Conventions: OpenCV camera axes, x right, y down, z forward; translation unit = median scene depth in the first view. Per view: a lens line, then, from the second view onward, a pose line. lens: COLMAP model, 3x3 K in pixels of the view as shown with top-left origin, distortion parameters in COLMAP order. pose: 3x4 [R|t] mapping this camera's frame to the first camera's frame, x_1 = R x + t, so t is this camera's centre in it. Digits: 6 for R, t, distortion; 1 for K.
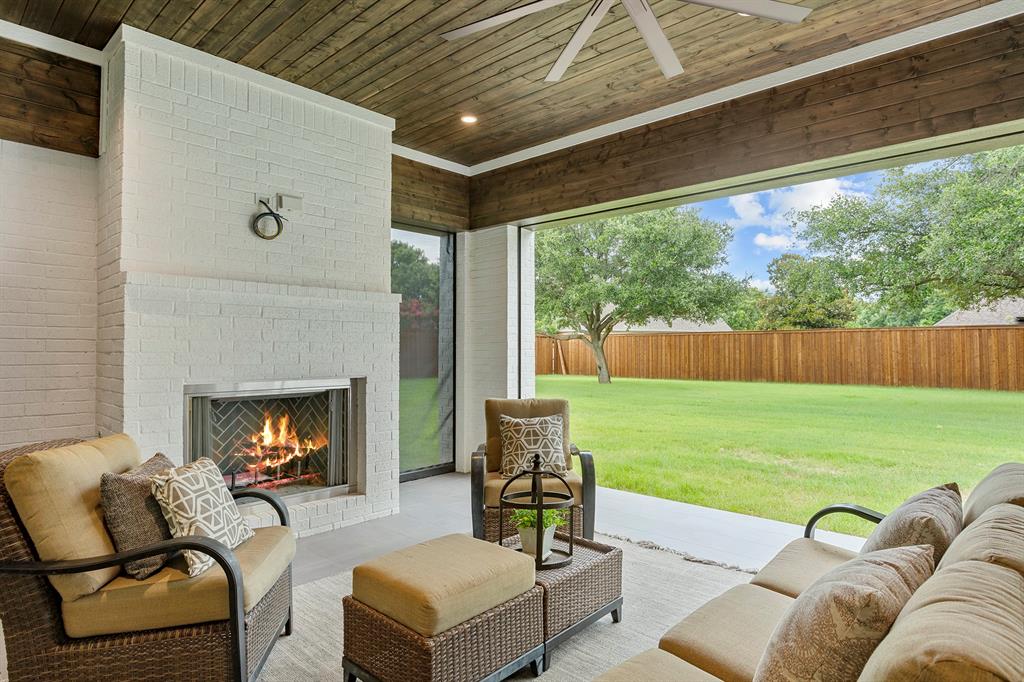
lens RADIAL K [[562.8, 0, 518.6], [0, 562.8, 336.3], [0, 0, 1]] dist [-0.018000, 0.008470]
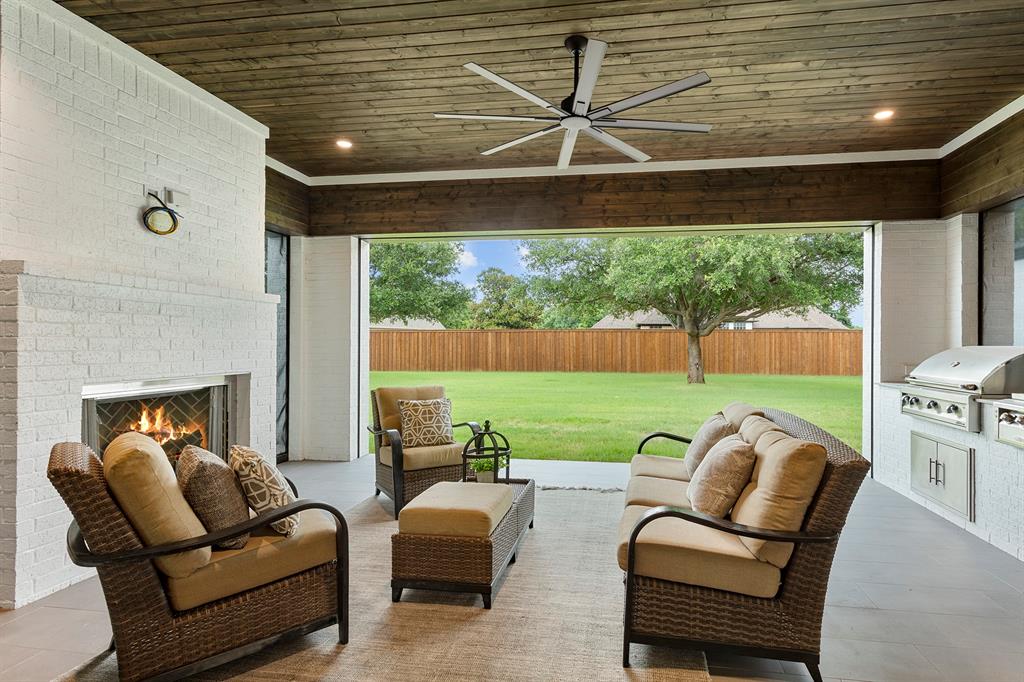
lens RADIAL K [[491.8, 0, 560.6], [0, 491.8, 342.1], [0, 0, 1]] dist [0.001065, 0.001992]
pose [[0.840275, 0.004313, 0.542144, -0.302276], [-0.014065, 0.999805, 0.013845, -0.006939], [-0.541979, -0.019259, 0.840172, -0.094291]]
